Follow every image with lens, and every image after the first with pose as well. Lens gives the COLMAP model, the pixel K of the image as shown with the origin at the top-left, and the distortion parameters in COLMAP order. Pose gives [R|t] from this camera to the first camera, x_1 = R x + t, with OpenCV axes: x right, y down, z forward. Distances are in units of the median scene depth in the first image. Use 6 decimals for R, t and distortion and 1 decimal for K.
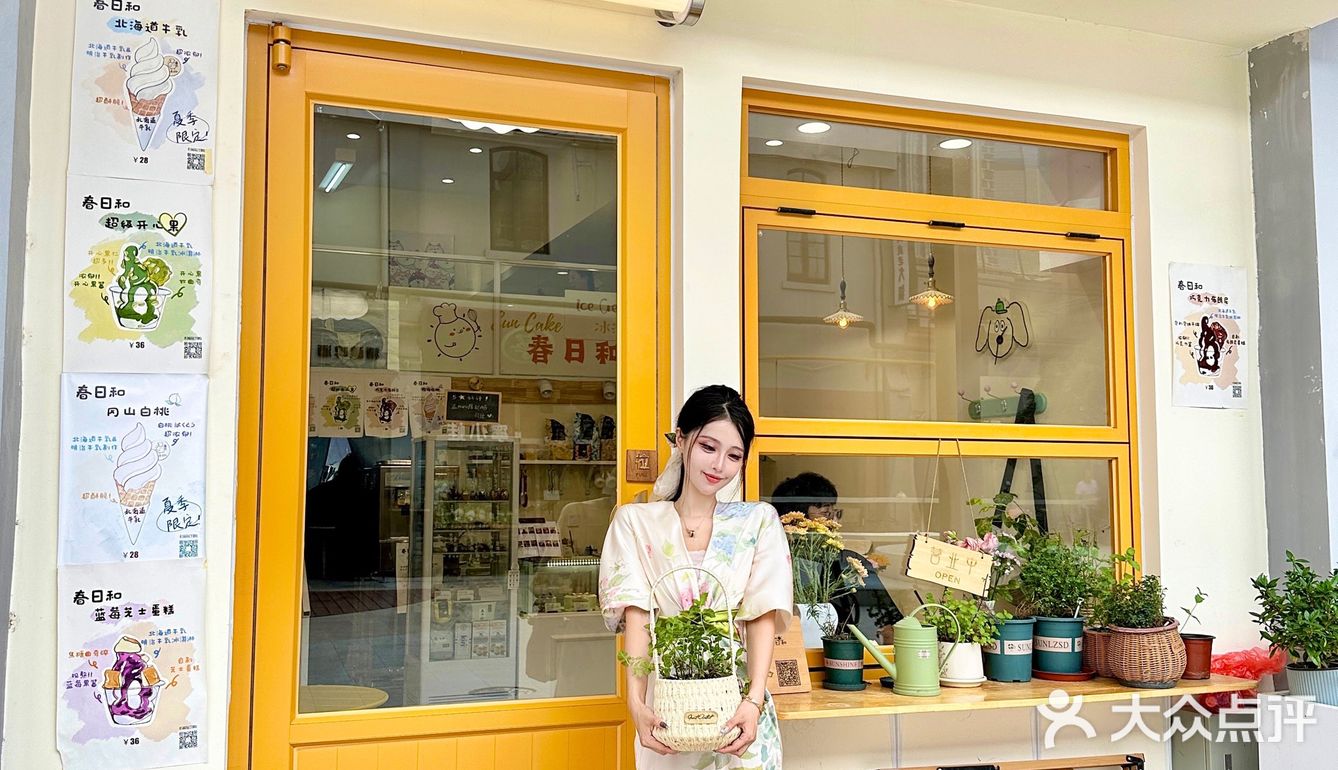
lens RADIAL K [[1304.8, 0, 667.4], [0, 1304.8, 378.0], [0, 0, 1]] dist [0.018288, 0.000000]
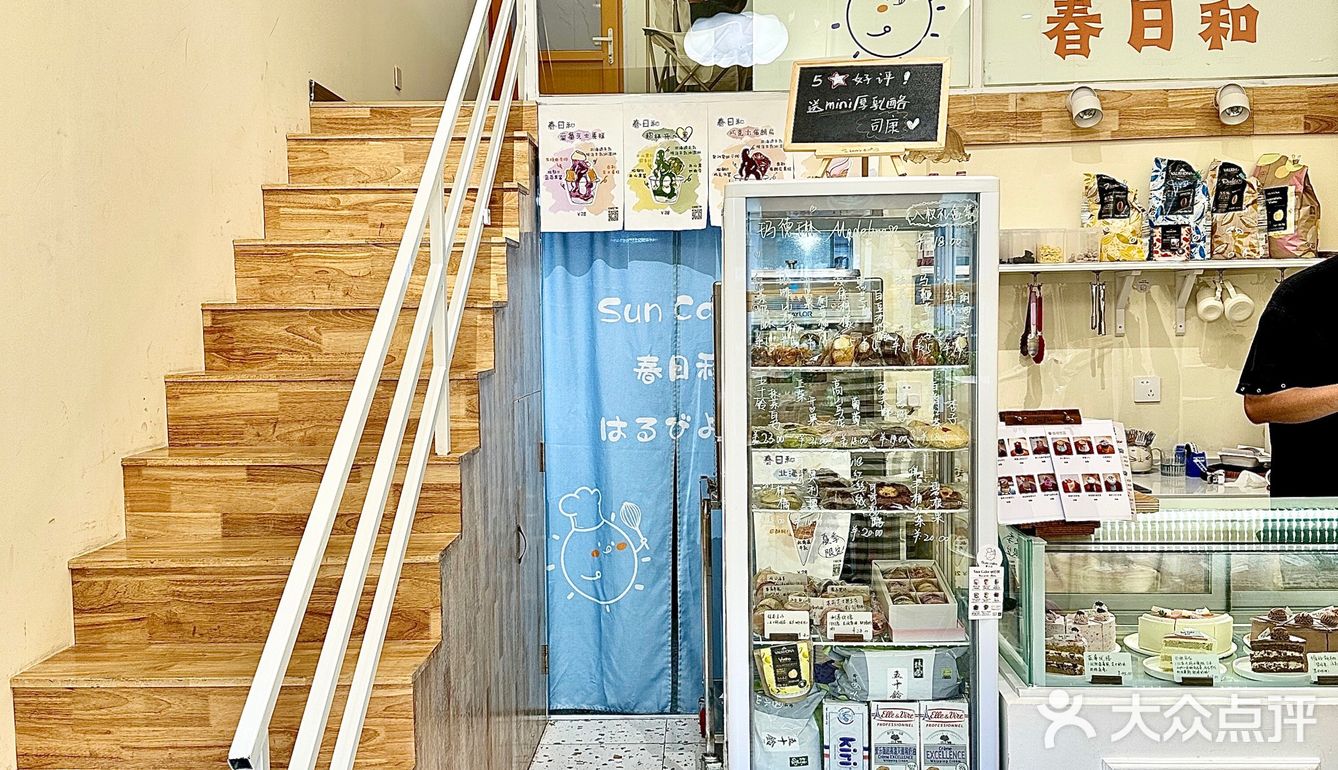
lens RADIAL K [[1304.8, 0, 664.6], [0, 1304.8, 378.4], [0, 0, 1]] dist [0.018288, 0.000000]
pose [[0.916288, -0.000108, -0.400519, -0.045832], [0.051272, 0.991804, 0.117029, 0.043143], [0.397224, -0.127768, 0.908784, 0.526416]]
